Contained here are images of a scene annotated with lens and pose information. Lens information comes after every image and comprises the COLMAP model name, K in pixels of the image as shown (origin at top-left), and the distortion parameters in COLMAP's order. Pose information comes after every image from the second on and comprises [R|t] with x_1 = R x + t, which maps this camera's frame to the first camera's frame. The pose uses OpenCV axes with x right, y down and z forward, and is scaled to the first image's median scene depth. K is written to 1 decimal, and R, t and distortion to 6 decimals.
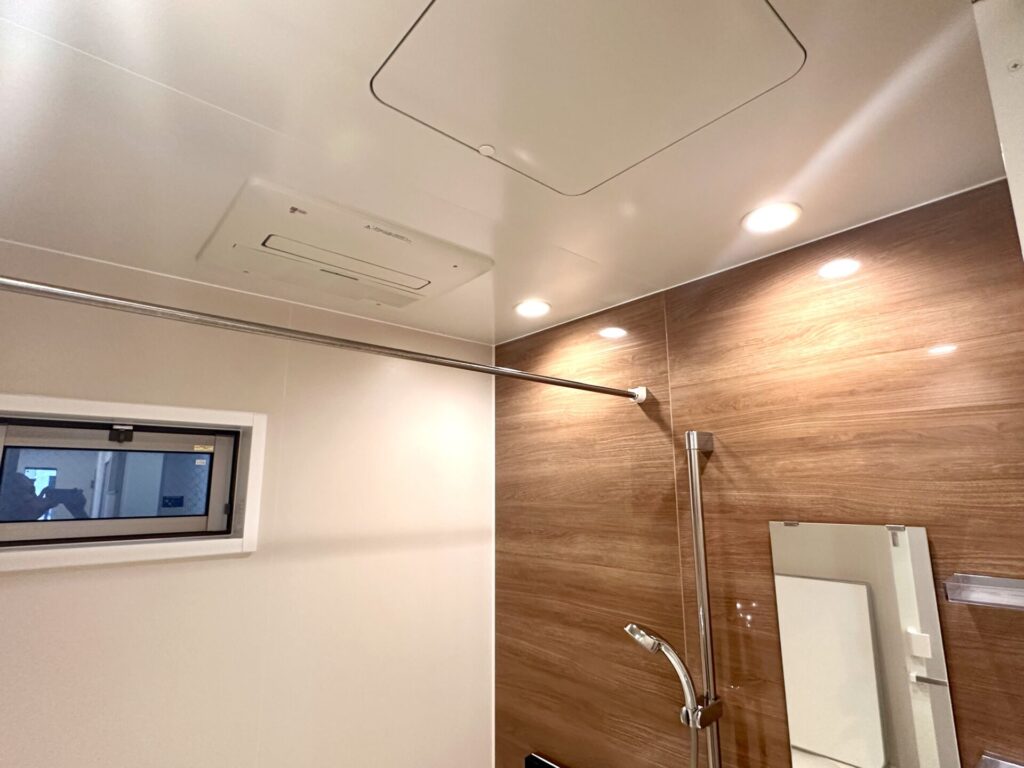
lens RADIAL K [[525.9, 0, 512.6], [0, 525.9, 386.8], [0, 0, 1]] dist [-0.001413, 0.001728]
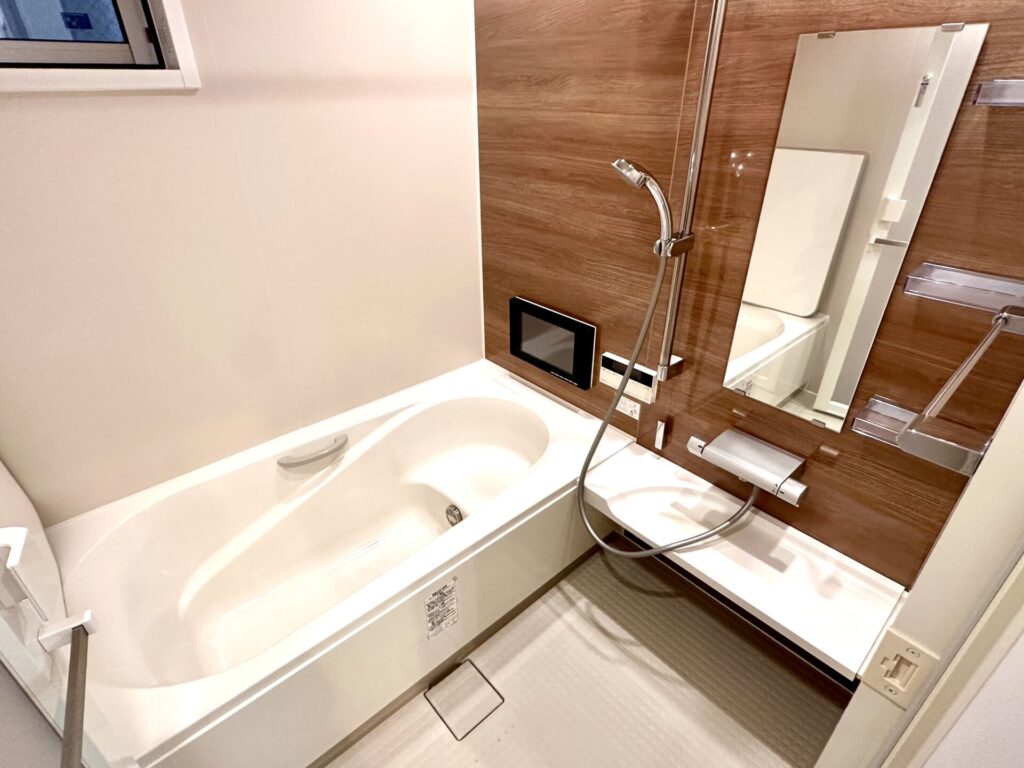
lens RADIAL K [[525.9, 0, 510.4], [0, 525.9, 381.2], [0, 0, 1]] dist [-0.001413, 0.001728]
pose [[0.999871, -0.008127, 0.013864, 0.008642], [-0.002675, 0.766493, 0.642247, 0.119045], [-0.015846, -0.642201, 0.766372, 0.008533]]
